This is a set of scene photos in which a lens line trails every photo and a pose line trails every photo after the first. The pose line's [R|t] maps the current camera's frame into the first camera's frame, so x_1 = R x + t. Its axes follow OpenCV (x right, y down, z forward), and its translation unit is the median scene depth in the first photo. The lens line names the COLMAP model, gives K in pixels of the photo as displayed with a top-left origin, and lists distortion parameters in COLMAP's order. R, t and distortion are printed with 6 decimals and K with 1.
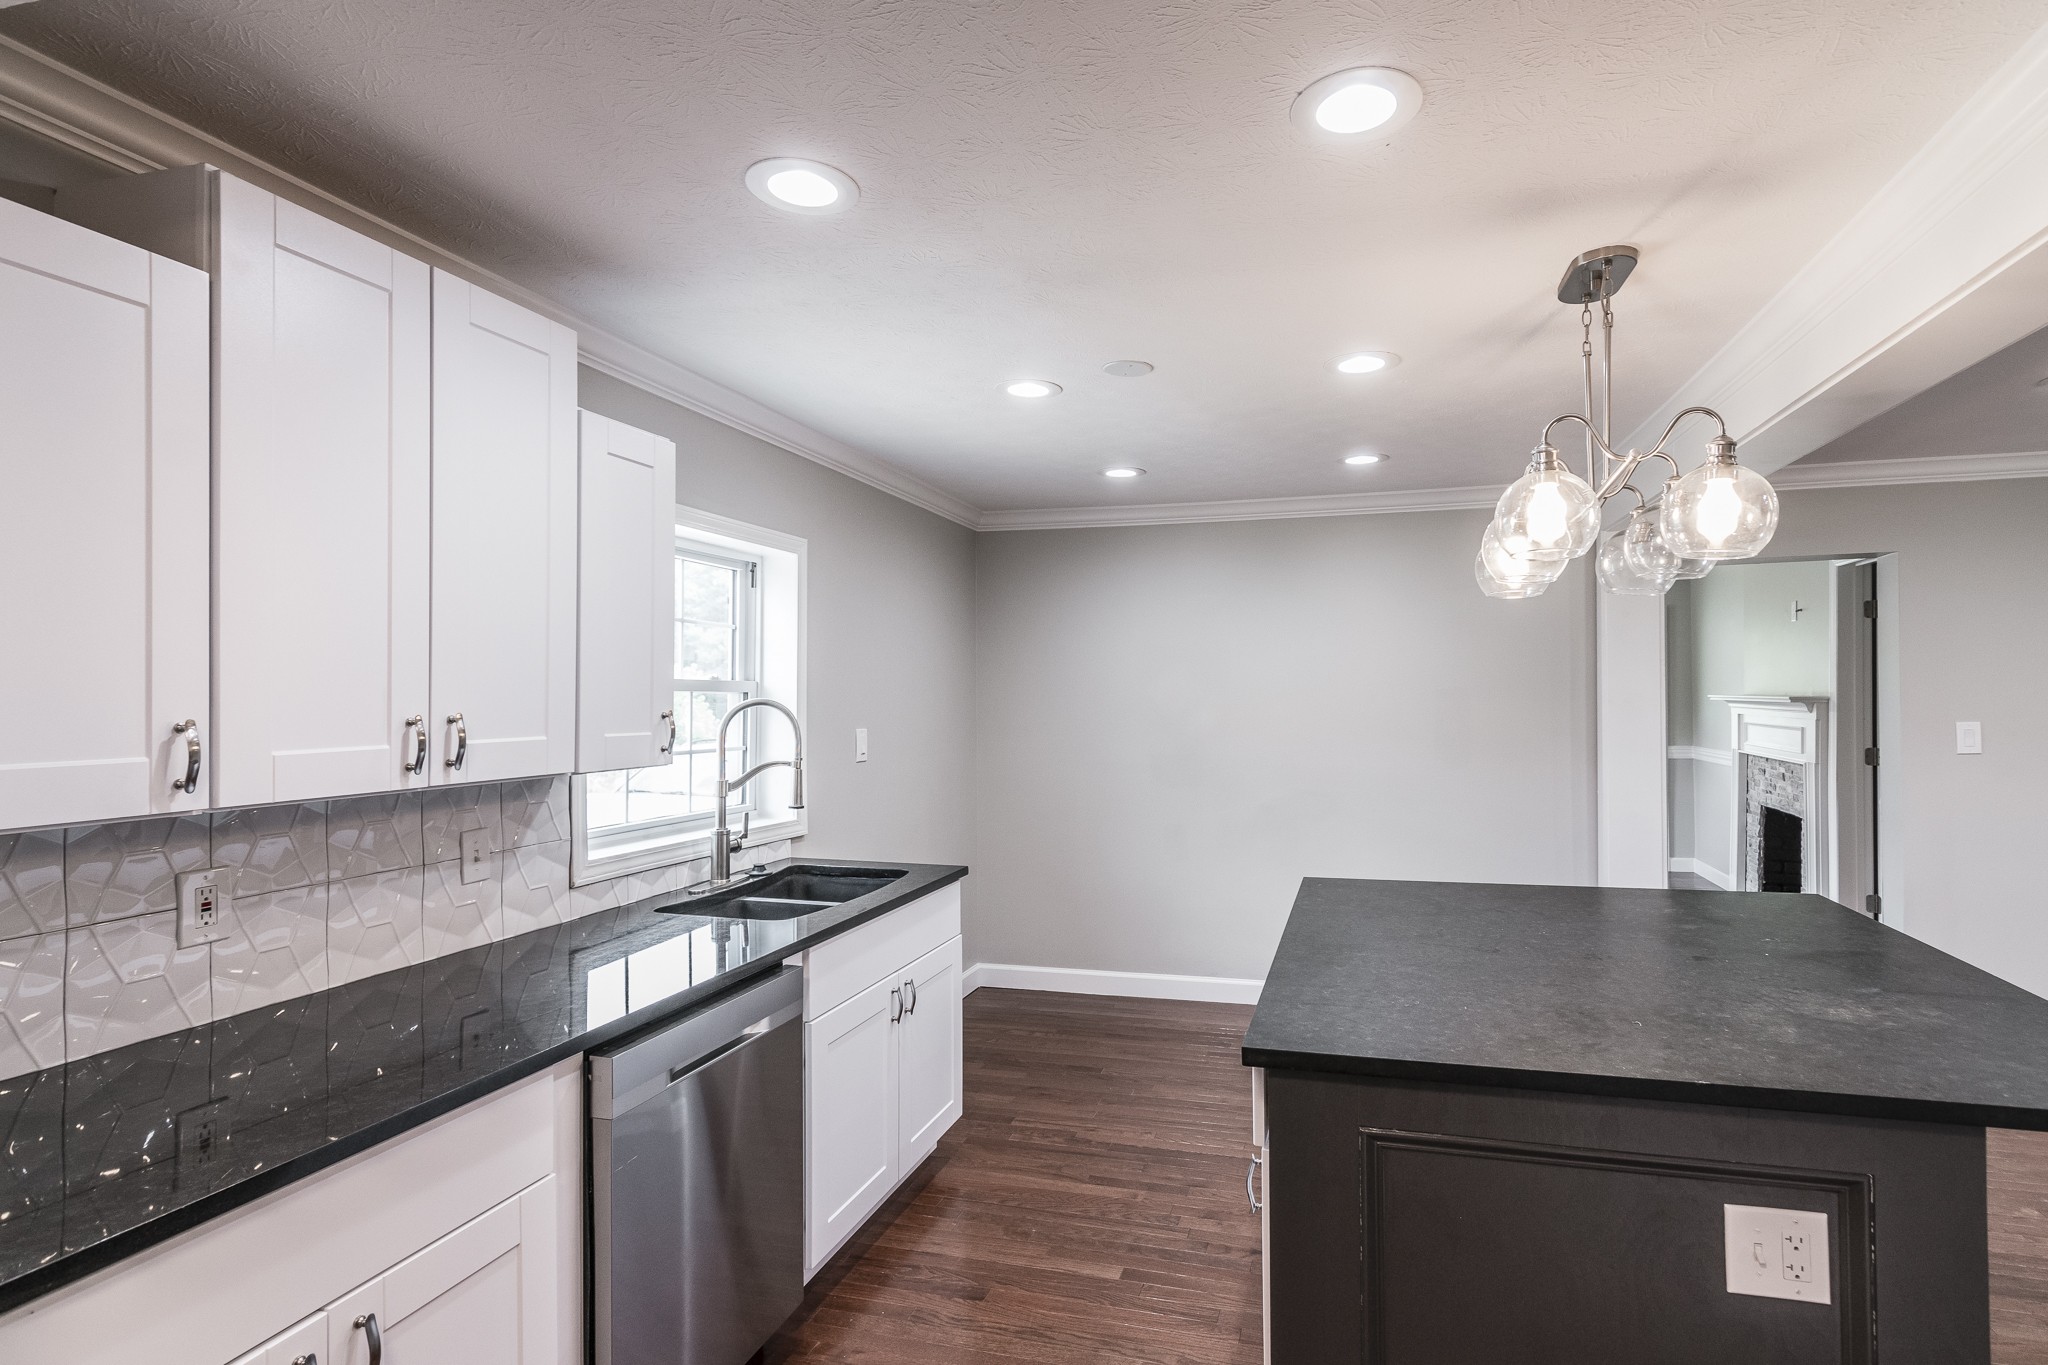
lens RADIAL K [[1076.0, 0, 1045.2], [0, 1076.0, 689.2], [0, 0, 1]] dist [0.016547, -0.000607]
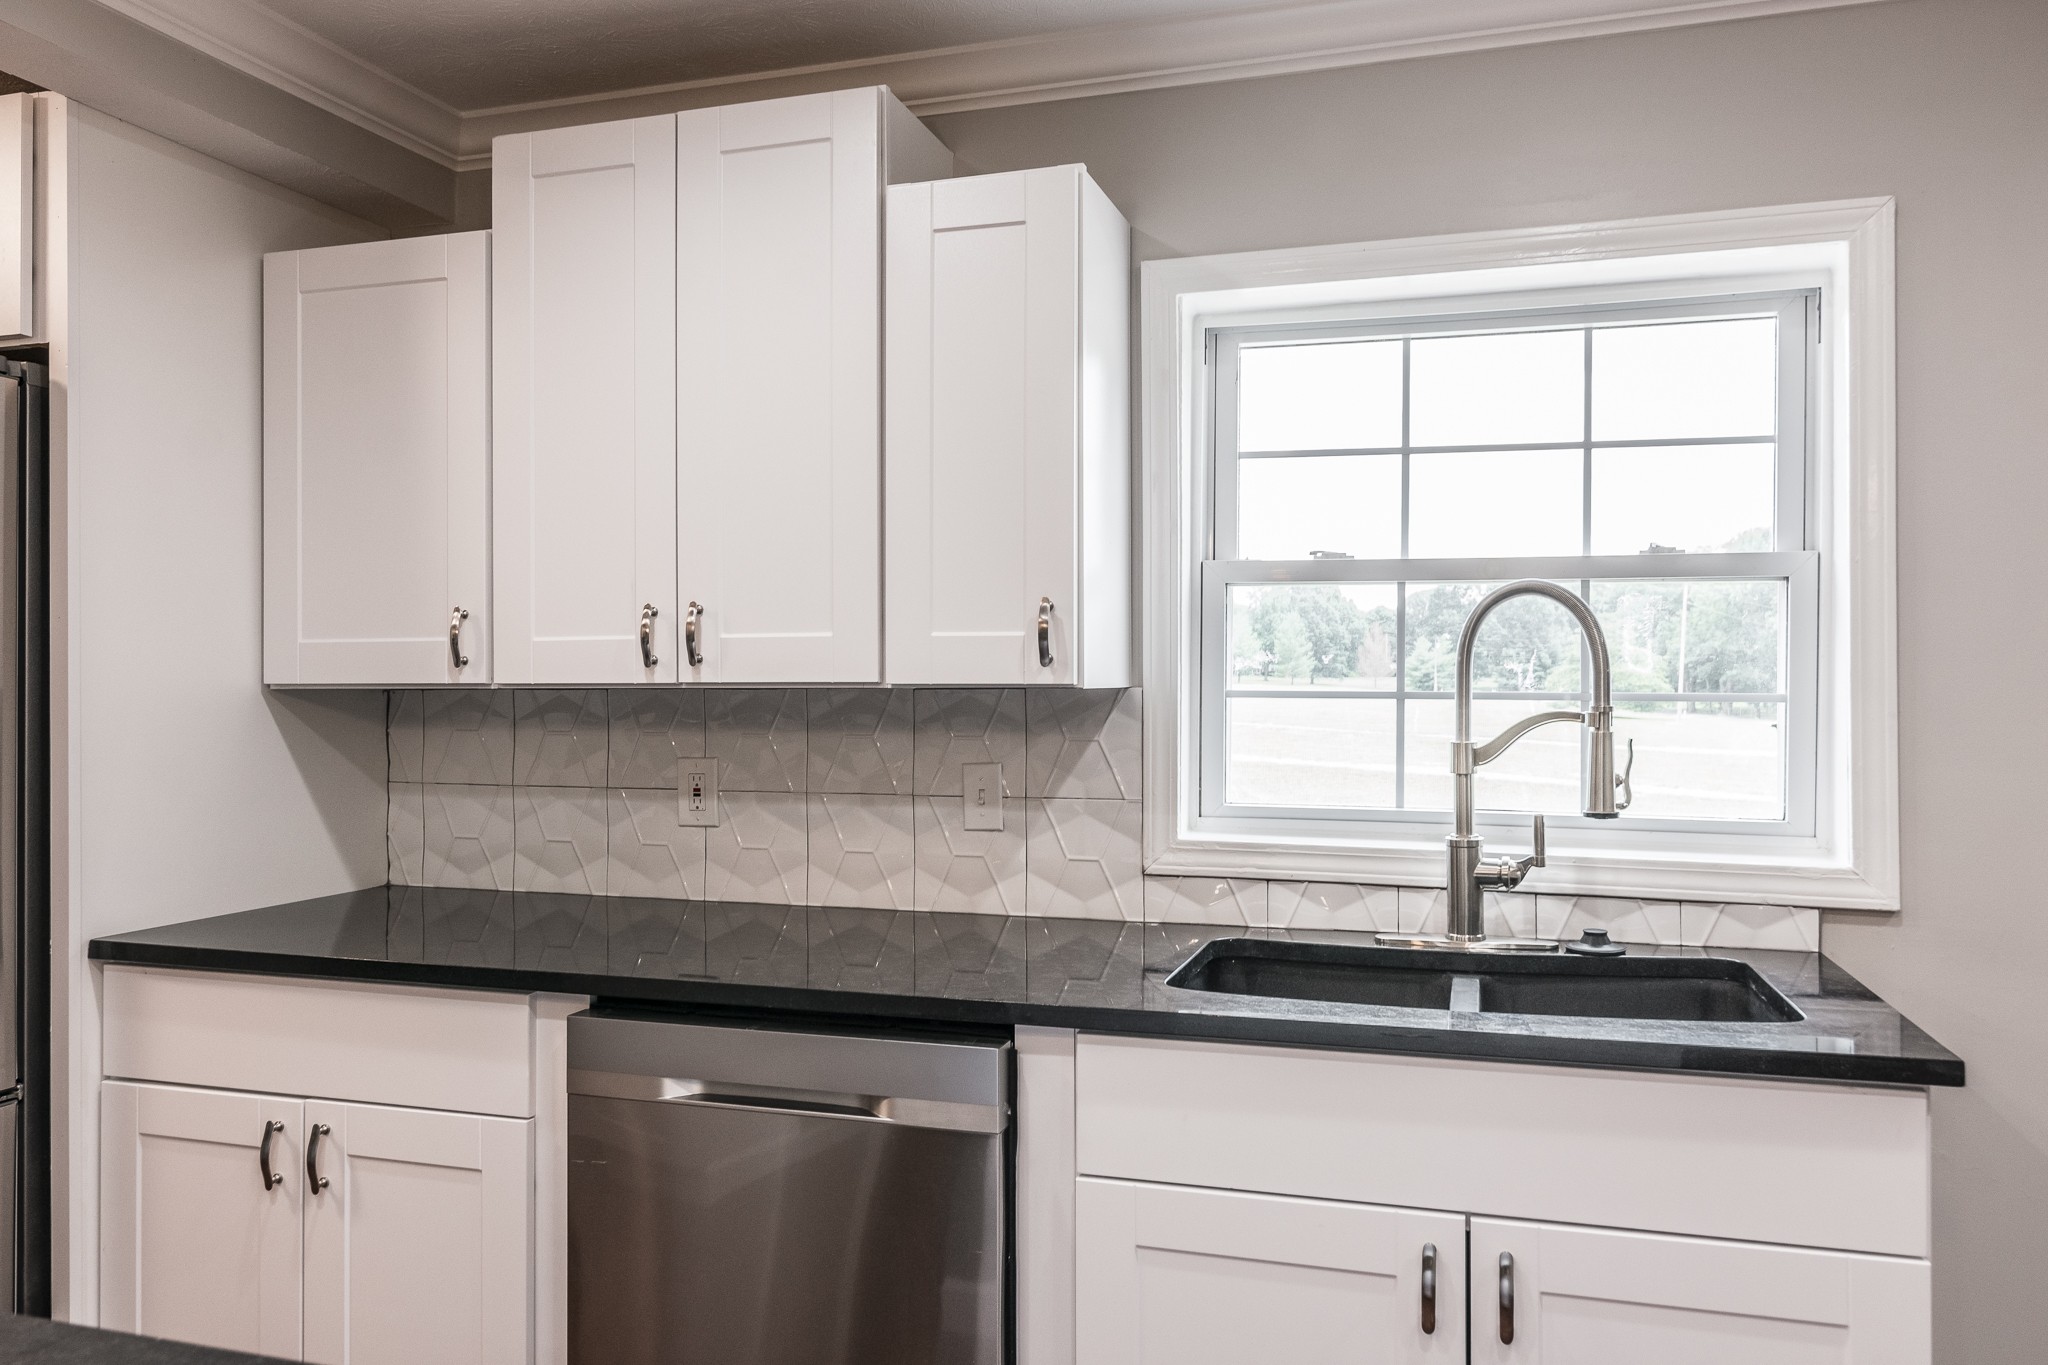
lens RADIAL K [[1474.1, 0, 1084.5], [0, 1474.1, 672.1], [0, 0, 1]] dist [0.000221, -0.000341]
pose [[-0.001028, -0.013814, -0.999904, 0.504942], [0.000272, 0.999905, -0.013814, 0.074596], [0.999999, -0.000287, -0.001024, 1.014932]]
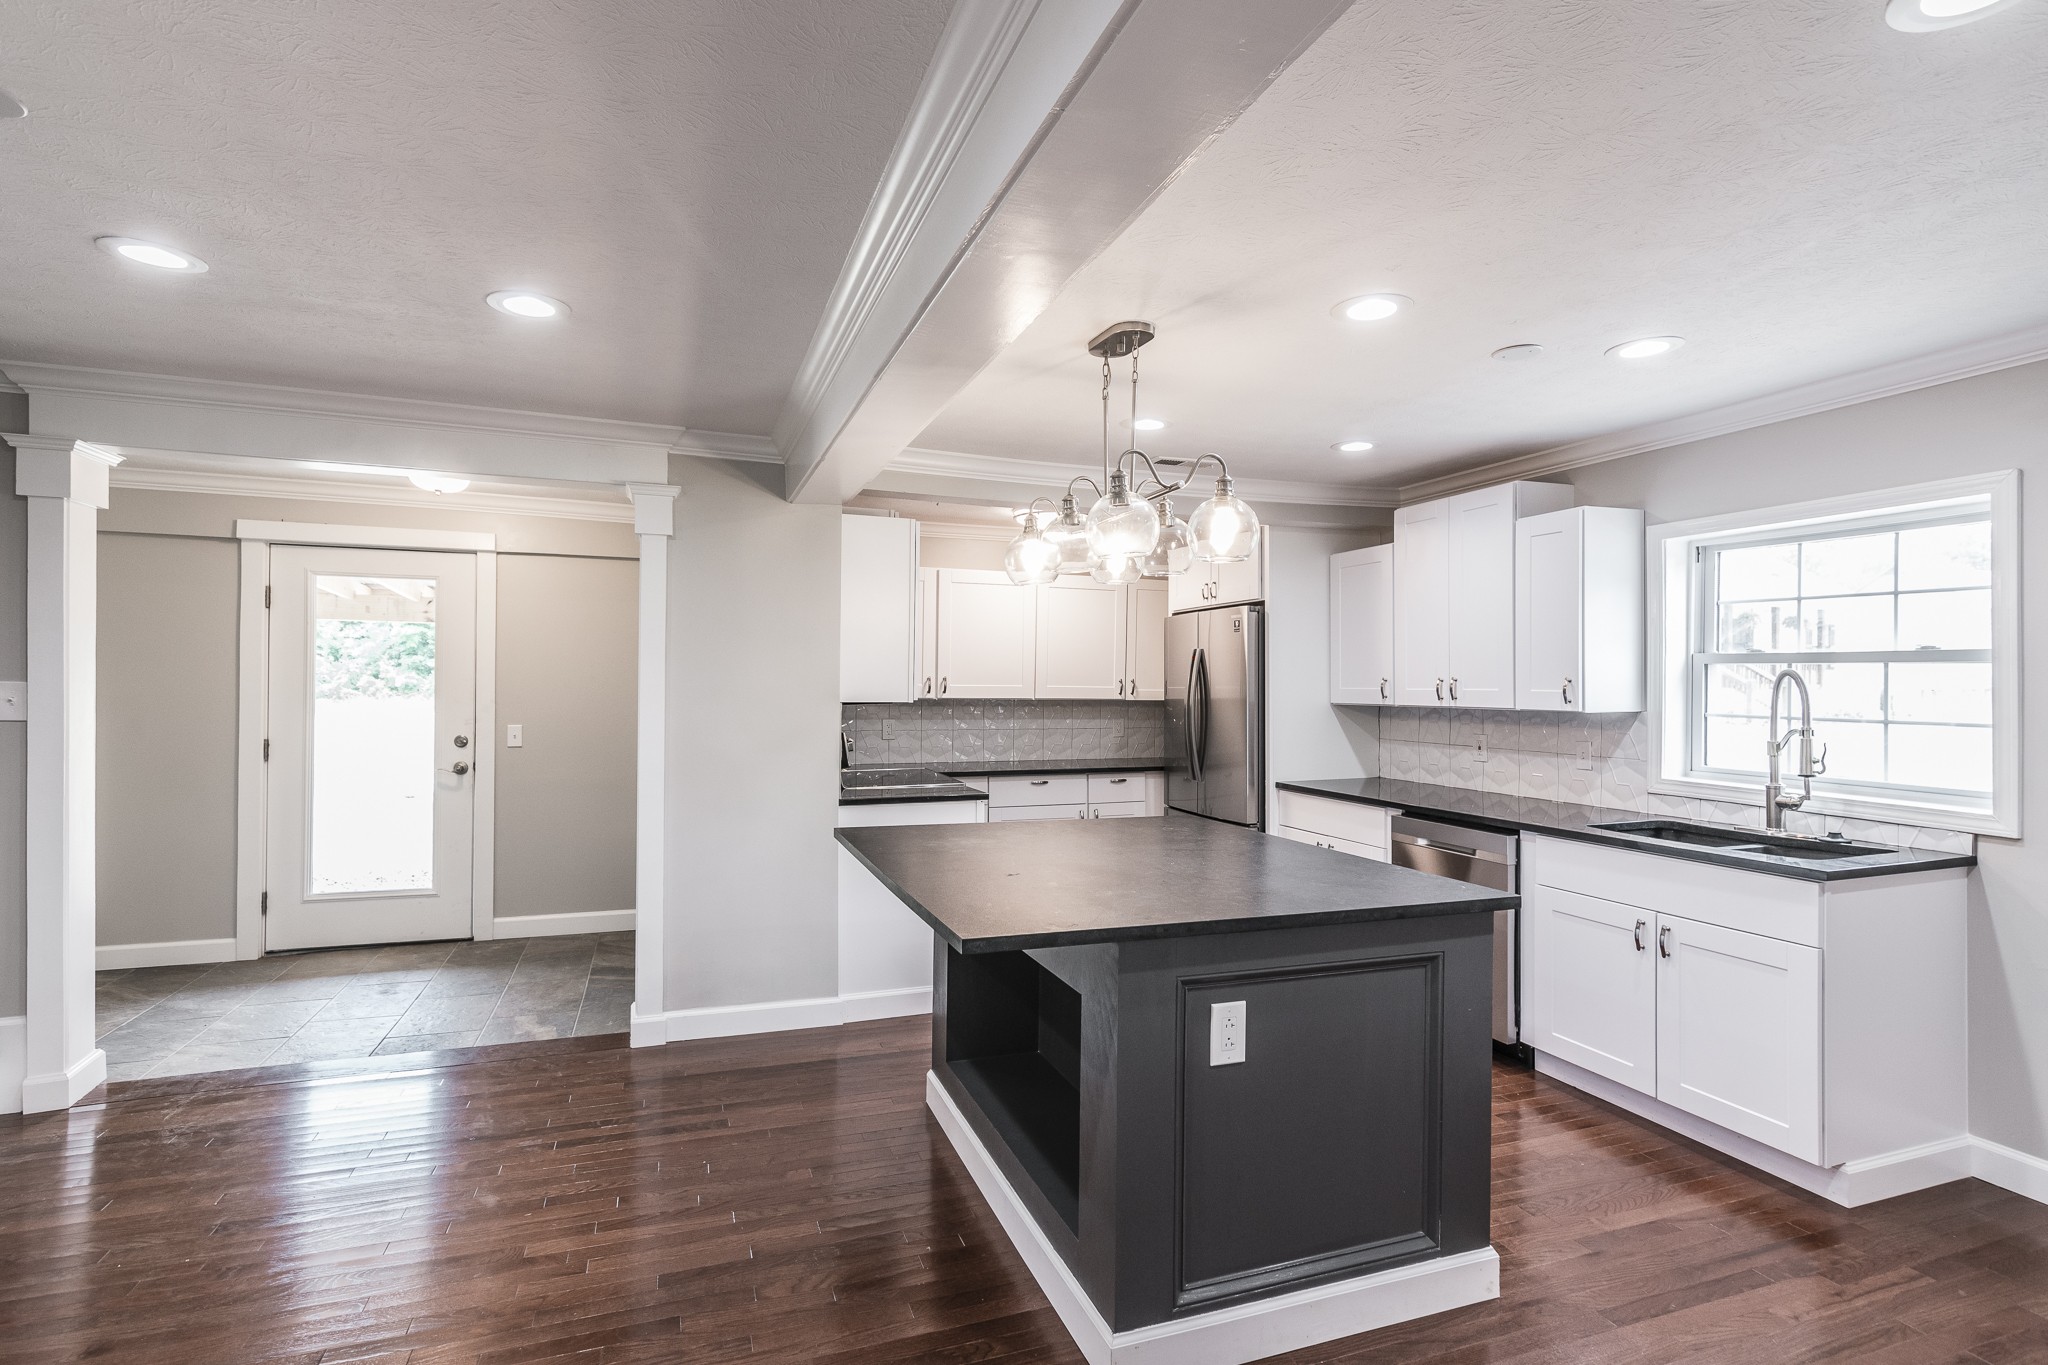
lens RADIAL K [[1008.8, 0, 1004.2], [0, 1008.8, 677.4], [0, 0, 1]] dist [-0.003155, 0.000169]
pose [[-0.810856, -0.004863, -0.585225, 1.220844], [-0.001829, 0.999982, -0.005776, 0.029925], [0.585243, -0.003613, -0.810850, 1.720137]]
